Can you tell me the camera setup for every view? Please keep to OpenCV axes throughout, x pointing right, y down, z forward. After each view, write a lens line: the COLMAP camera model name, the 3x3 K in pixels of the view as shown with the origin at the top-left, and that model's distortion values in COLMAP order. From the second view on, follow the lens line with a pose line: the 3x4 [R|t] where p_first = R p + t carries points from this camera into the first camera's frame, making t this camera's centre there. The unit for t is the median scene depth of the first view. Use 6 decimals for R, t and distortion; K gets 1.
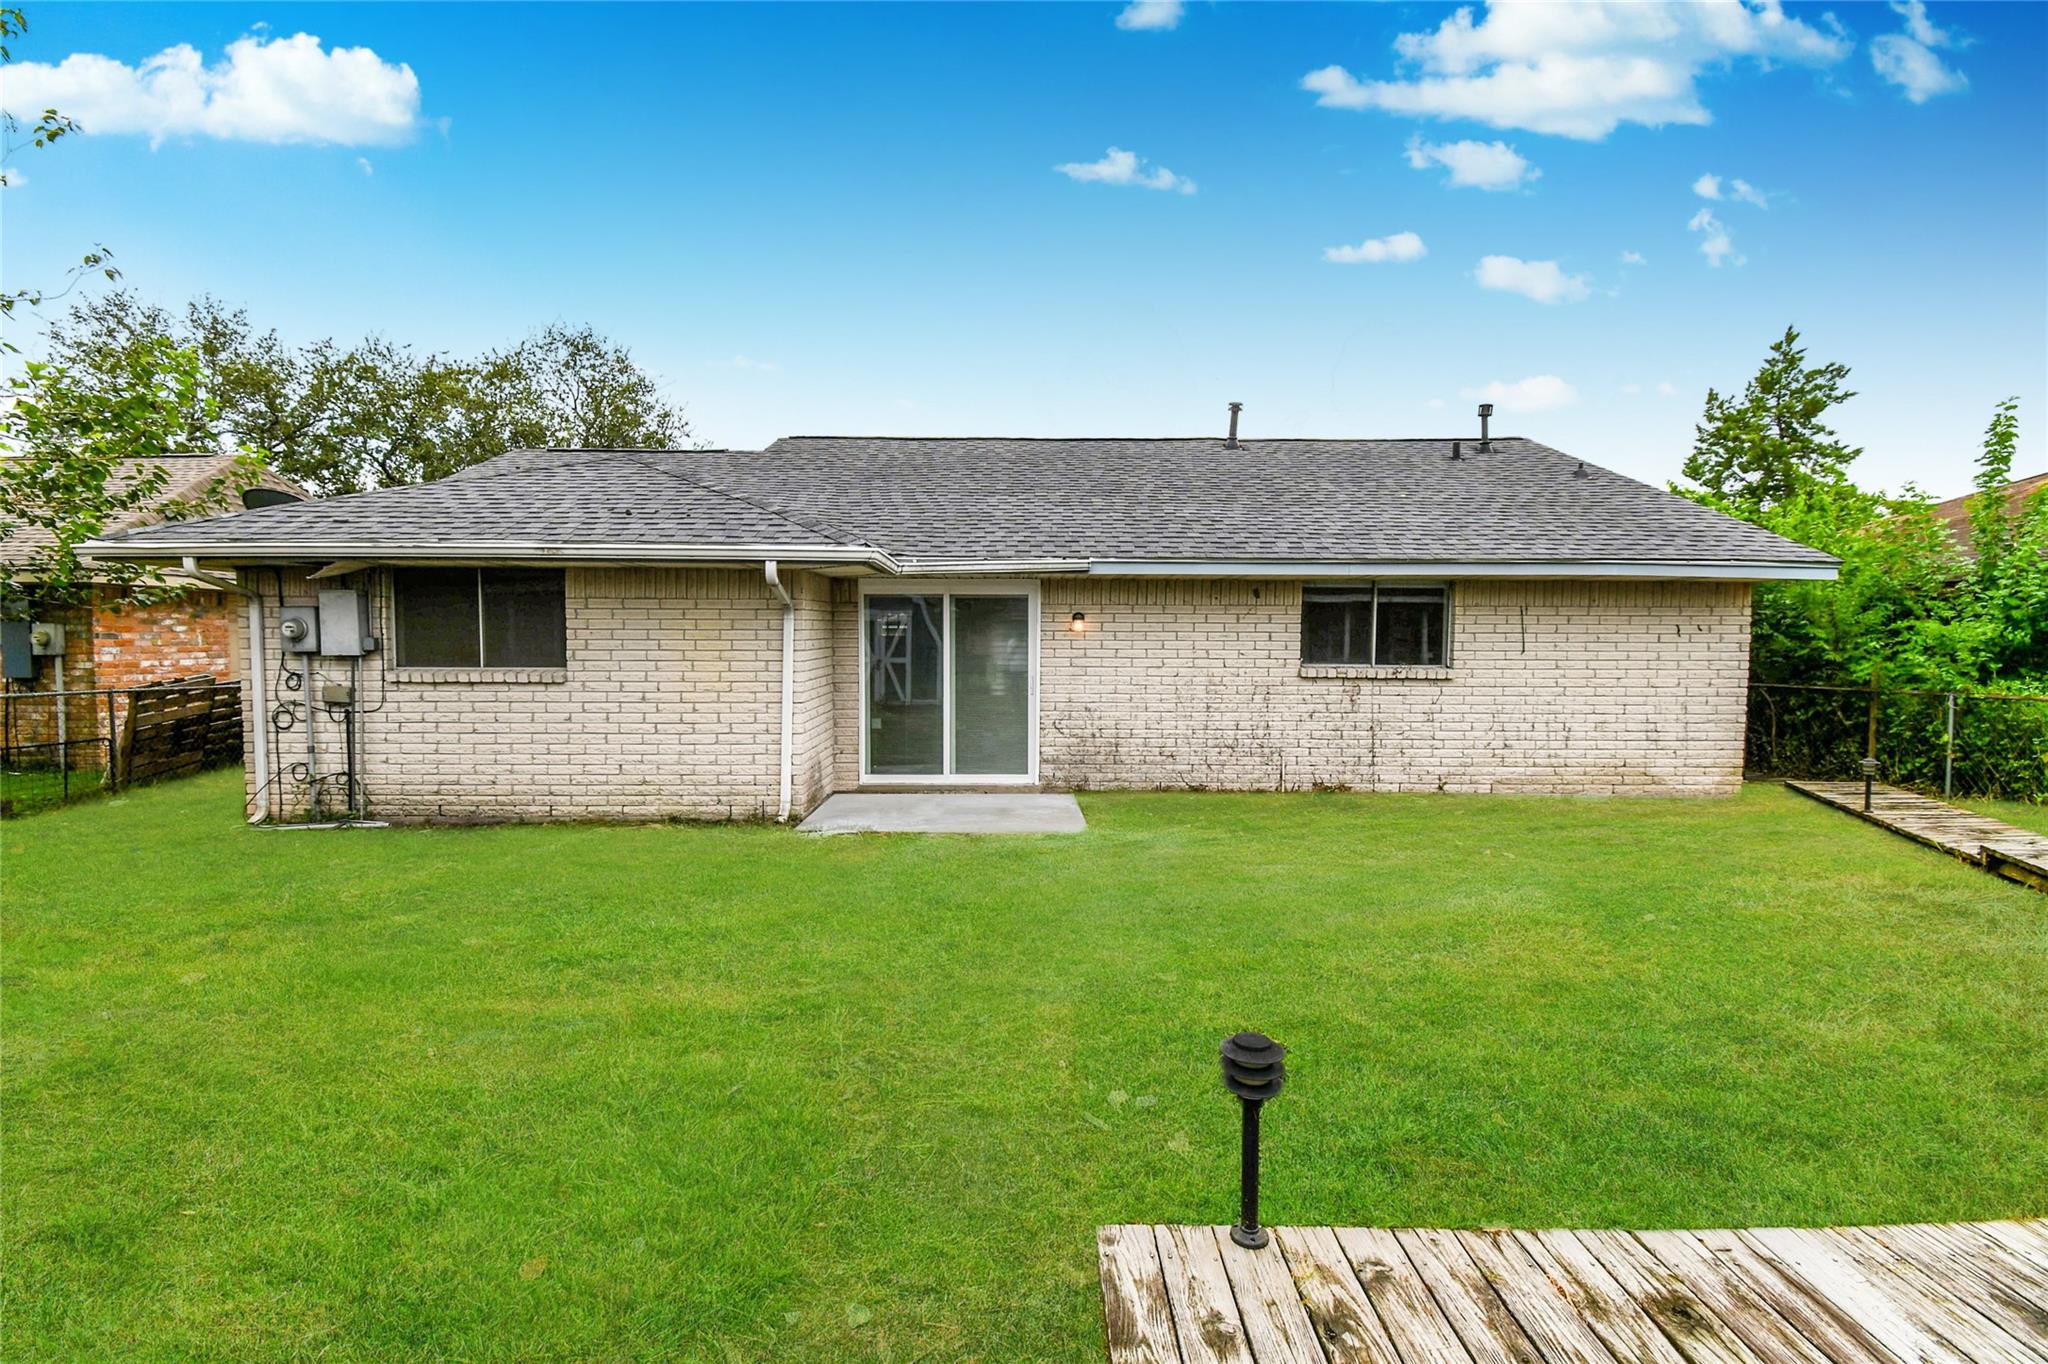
lens RADIAL K [[903.0, 0, 1012.1], [0, 903.0, 683.0], [0, 0, 1]] dist [0.026071, -0.030567]
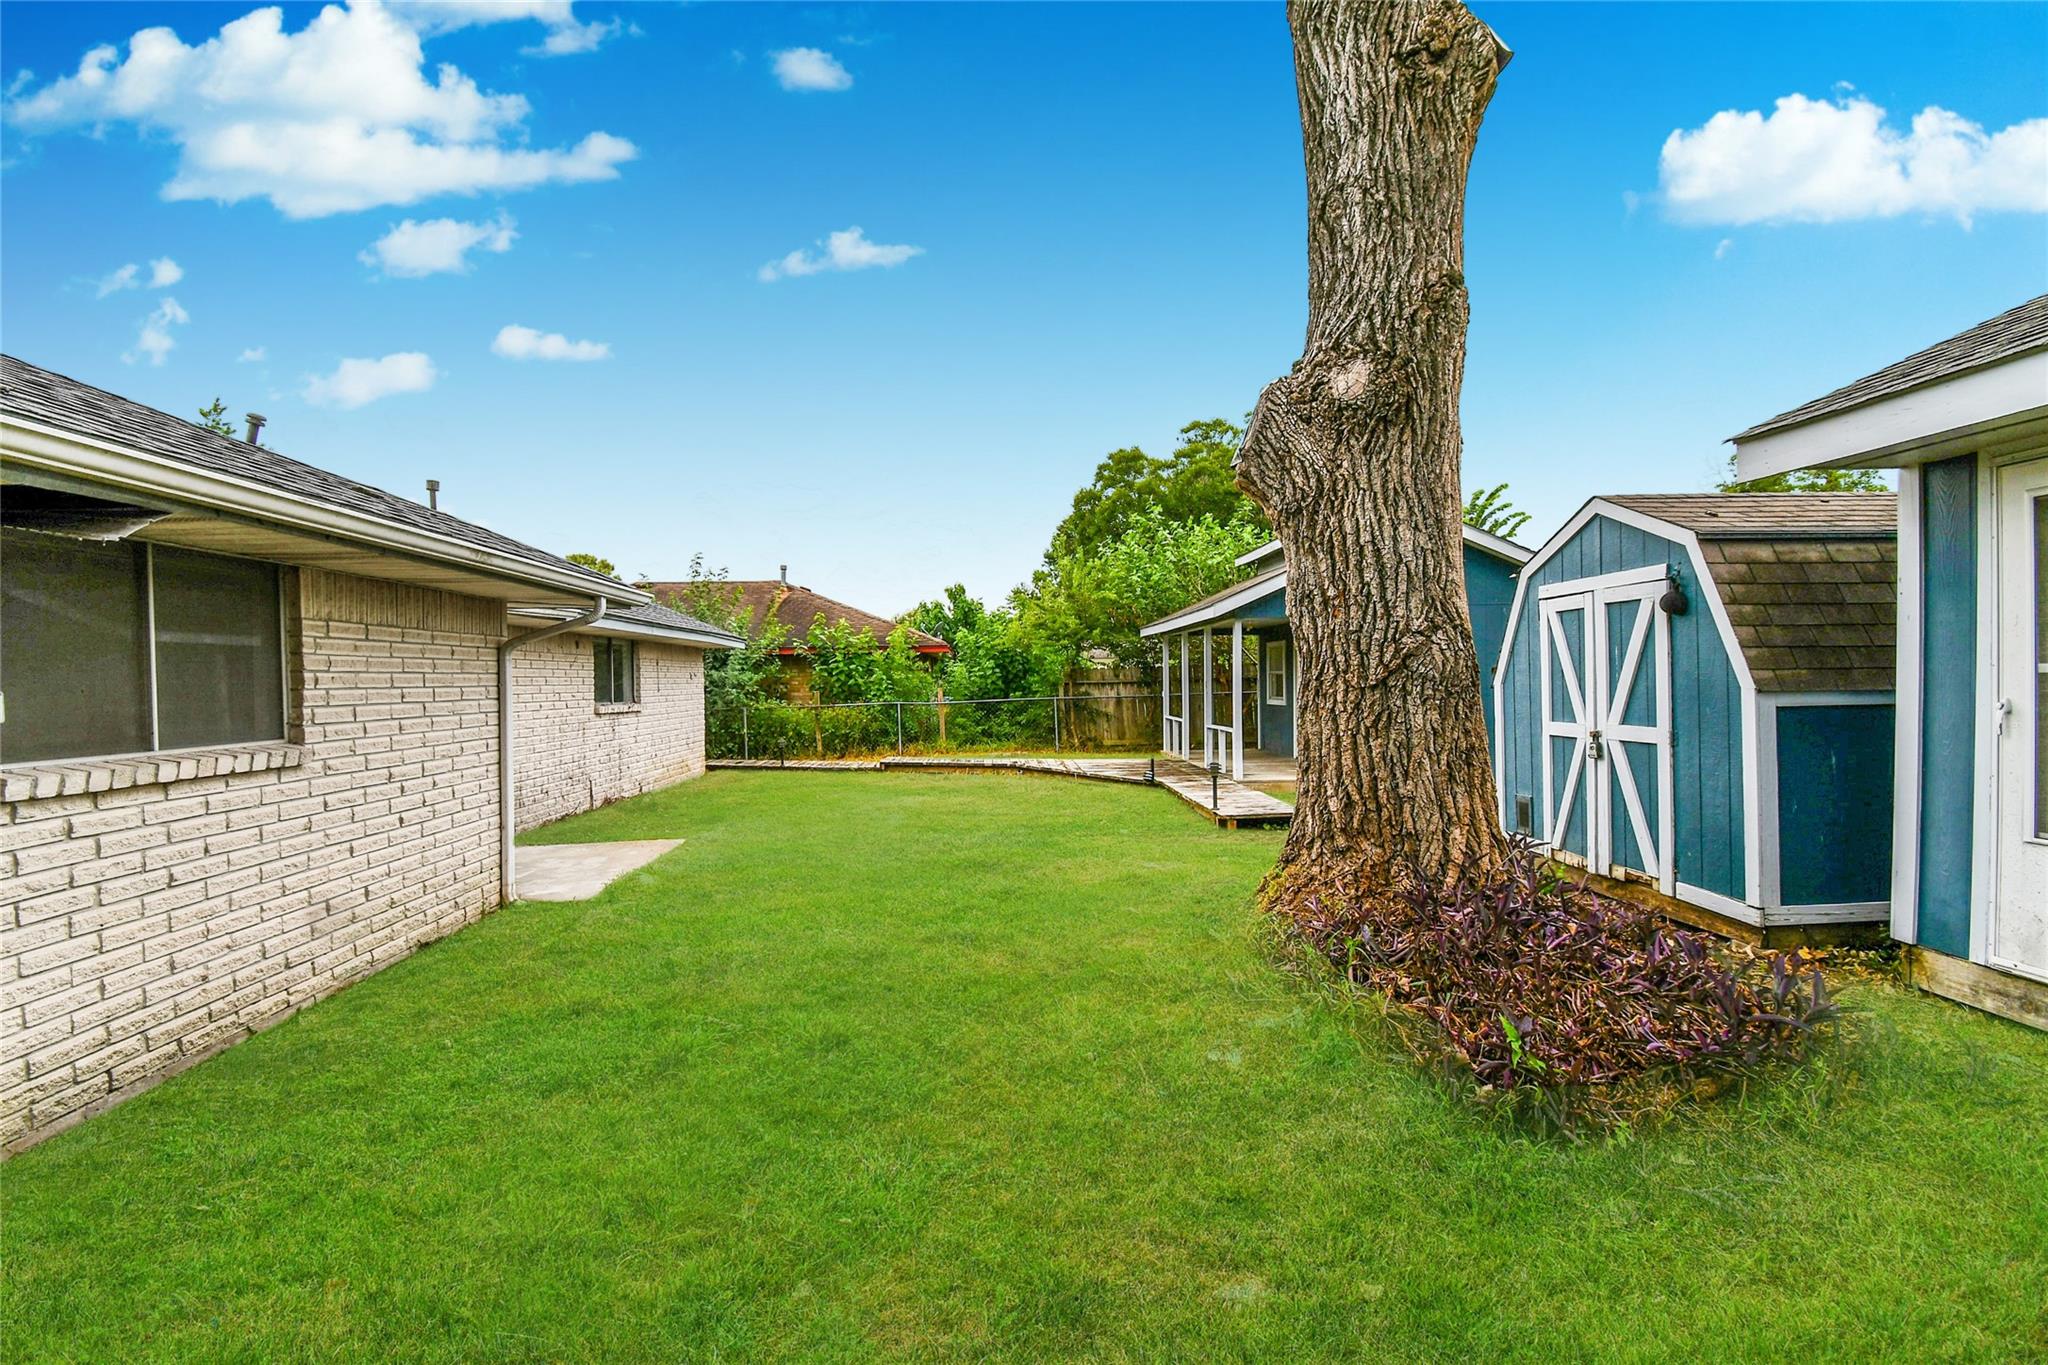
lens RADIAL K [[903.0, 0, 1012.1], [0, 903.0, 683.5], [0, 0, 1]] dist [0.026071, -0.030567]
pose [[-0.044196, -0.008848, 0.998984, -1.082940], [0.068858, 0.997556, 0.011882, -0.027333], [-0.996647, 0.069313, -0.043478, 0.568910]]
